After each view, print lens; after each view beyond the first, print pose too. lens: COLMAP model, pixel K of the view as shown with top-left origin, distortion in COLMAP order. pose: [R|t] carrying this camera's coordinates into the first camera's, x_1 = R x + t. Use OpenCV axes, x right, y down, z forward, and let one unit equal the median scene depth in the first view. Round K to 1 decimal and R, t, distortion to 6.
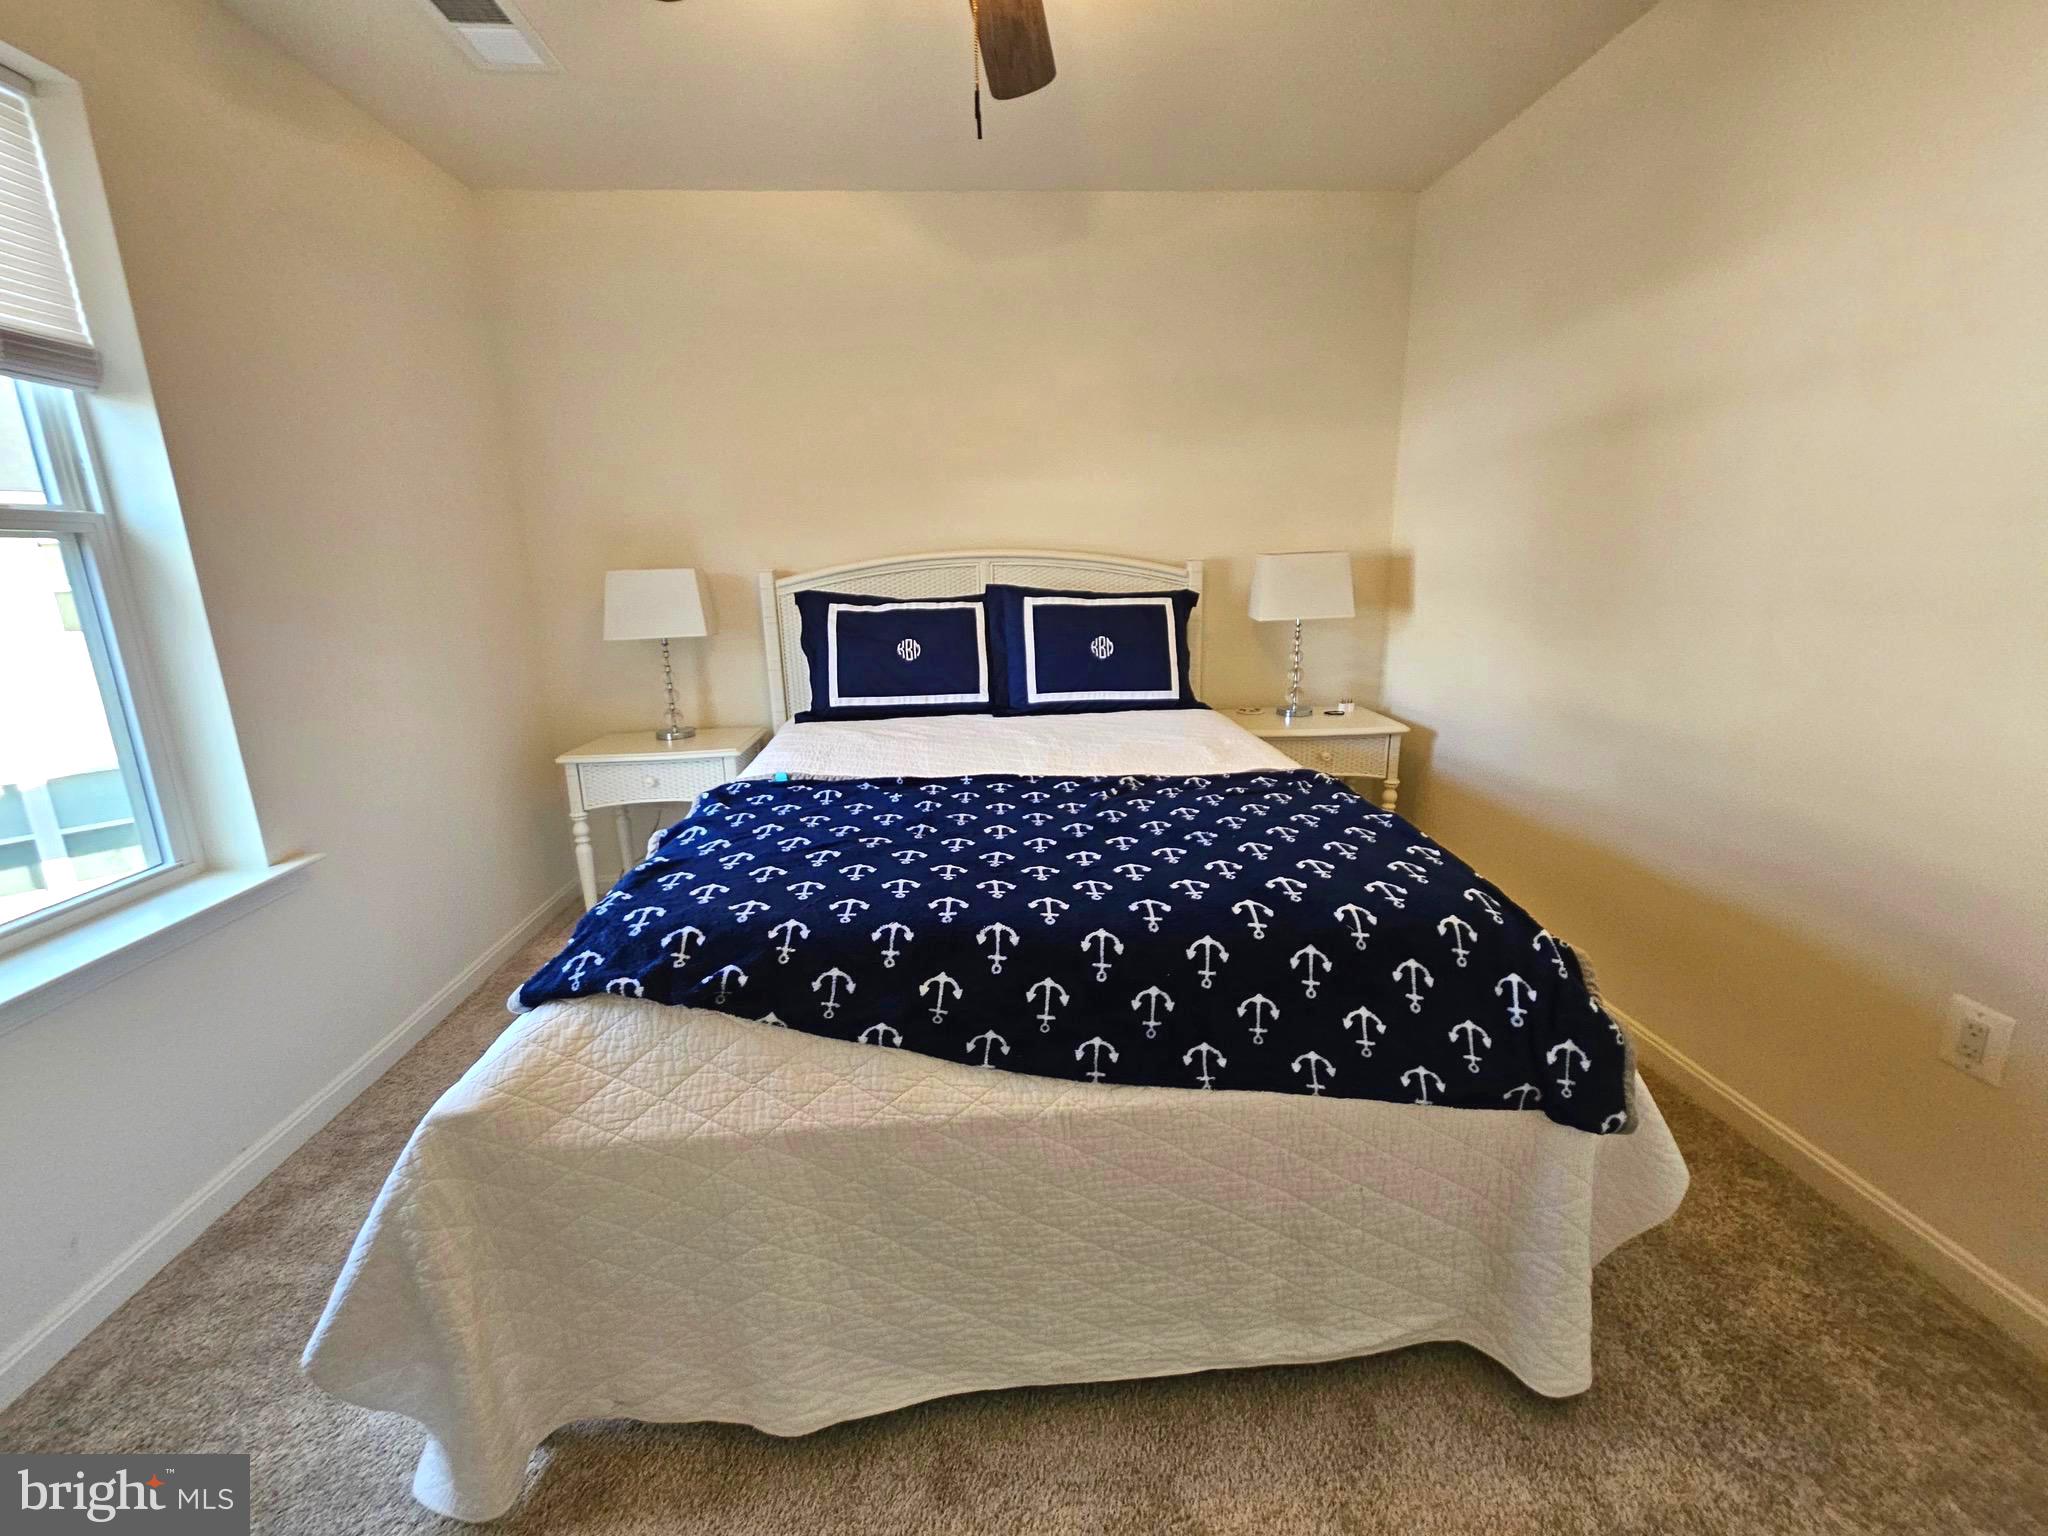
lens RADIAL K [[842.1, 0, 1029.4], [0, 842.1, 758.4], [0, 0, 1]] dist [0.004615, 0.000304]
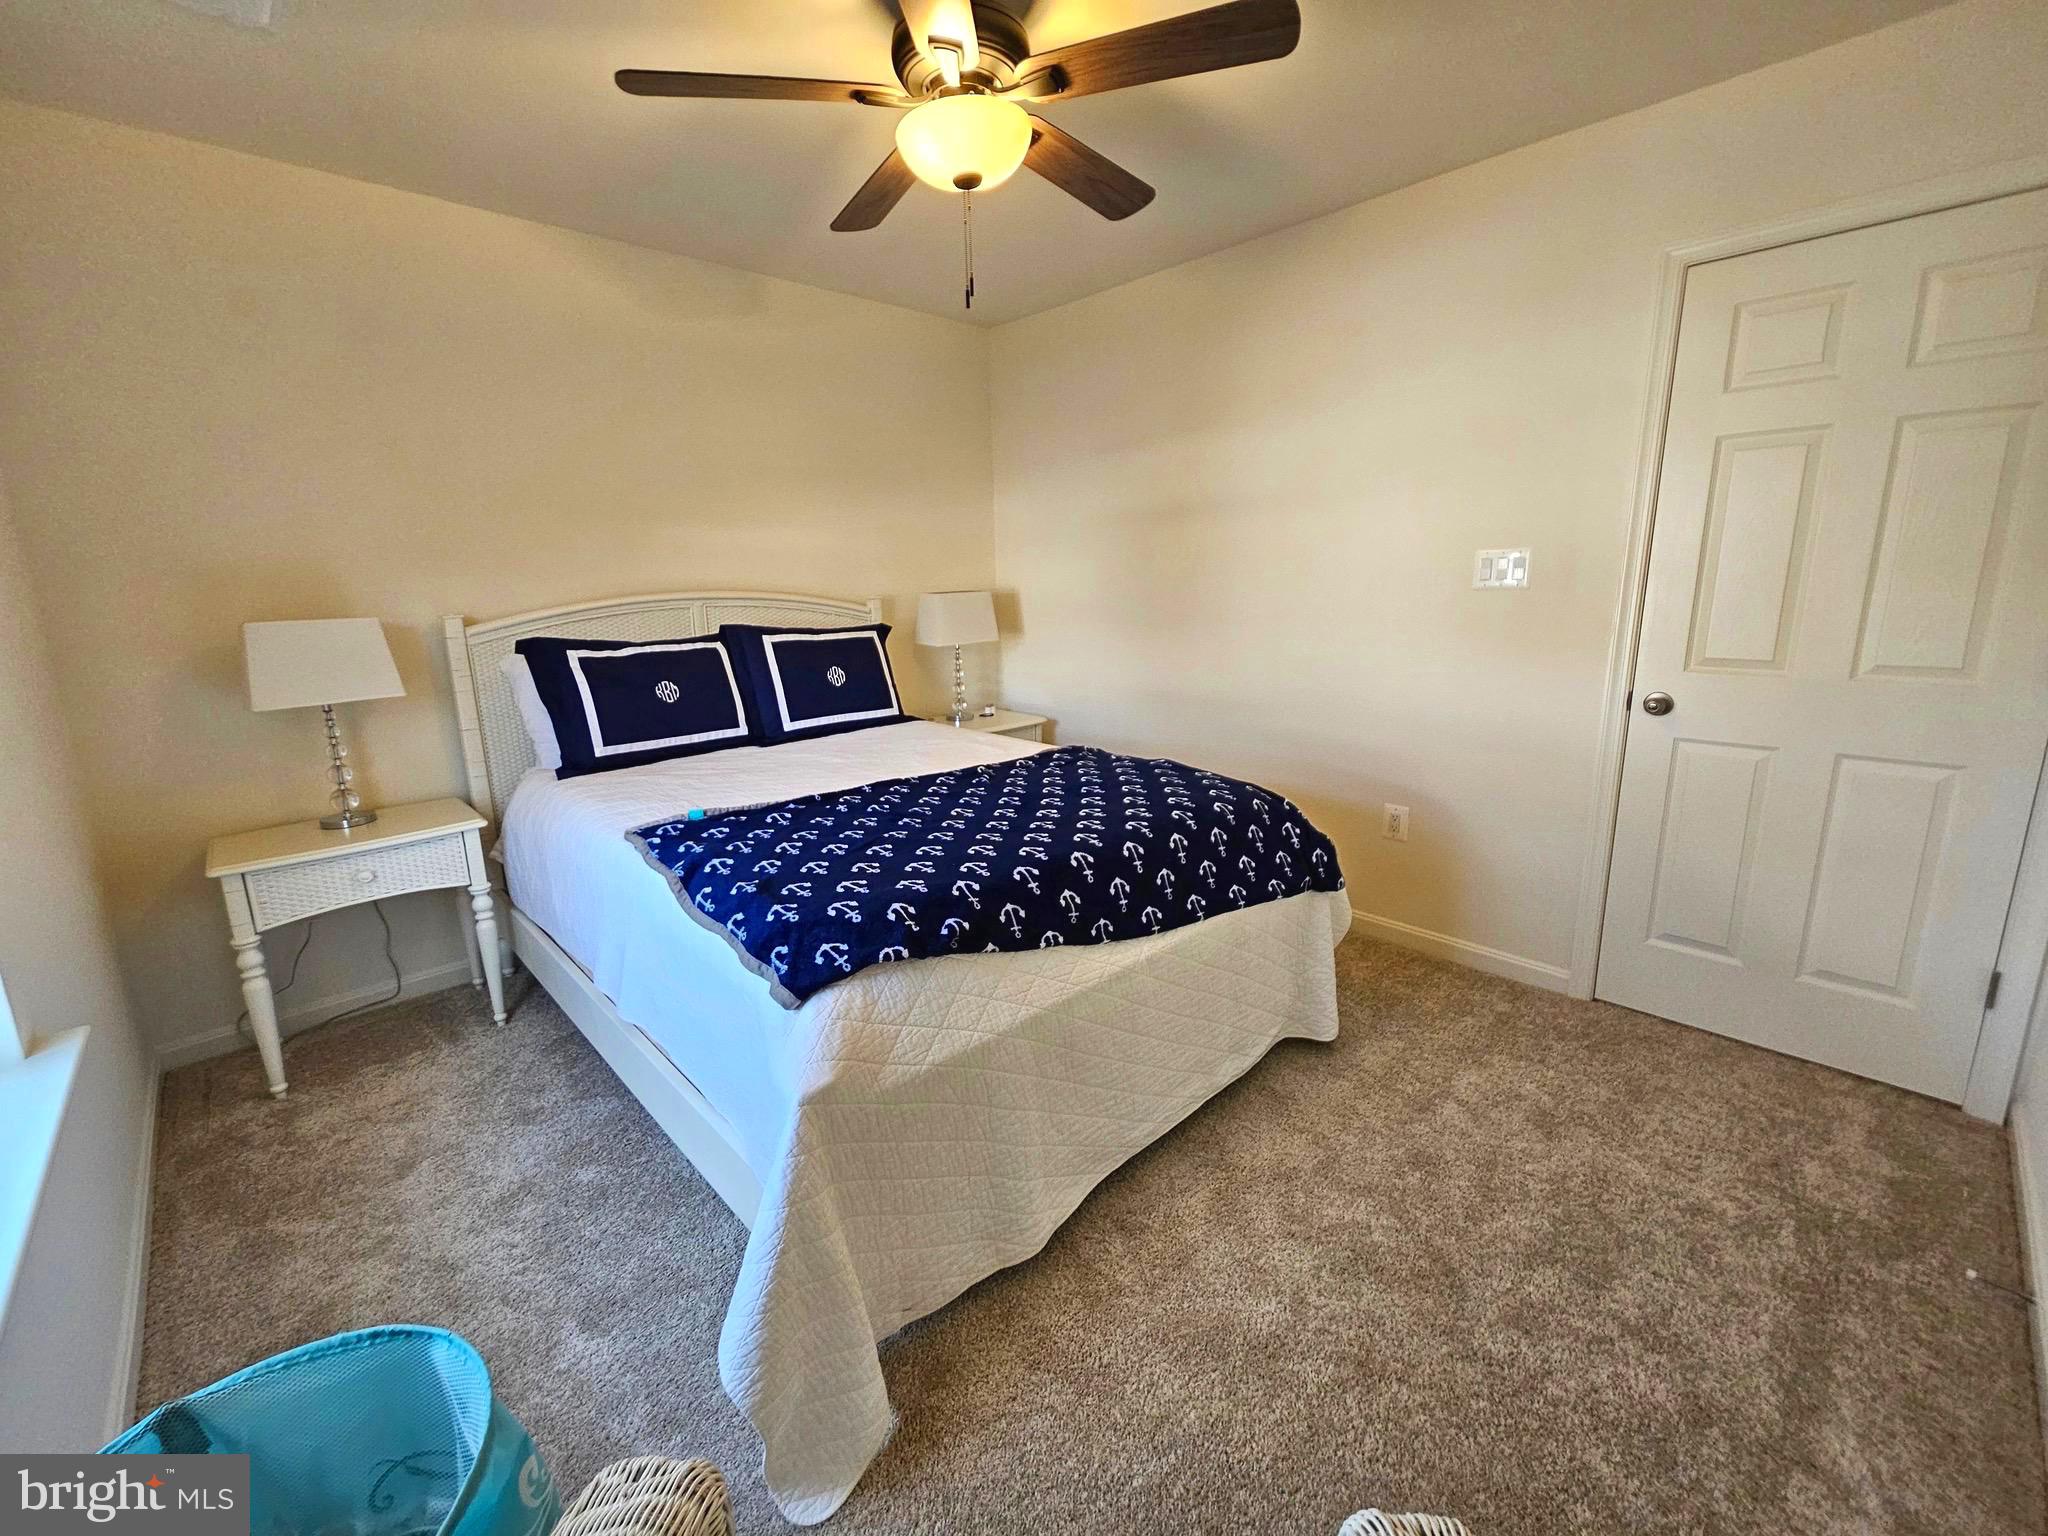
lens RADIAL K [[842.1, 0, 1019.7], [0, 842.1, 765.4], [0, 0, 1]] dist [0.004615, 0.000304]
pose [[0.775121, -0.136130, 0.616973, -0.446823], [0.154448, 0.987712, 0.023894, -0.000746], [-0.612644, 0.076770, 0.786622, -0.043710]]
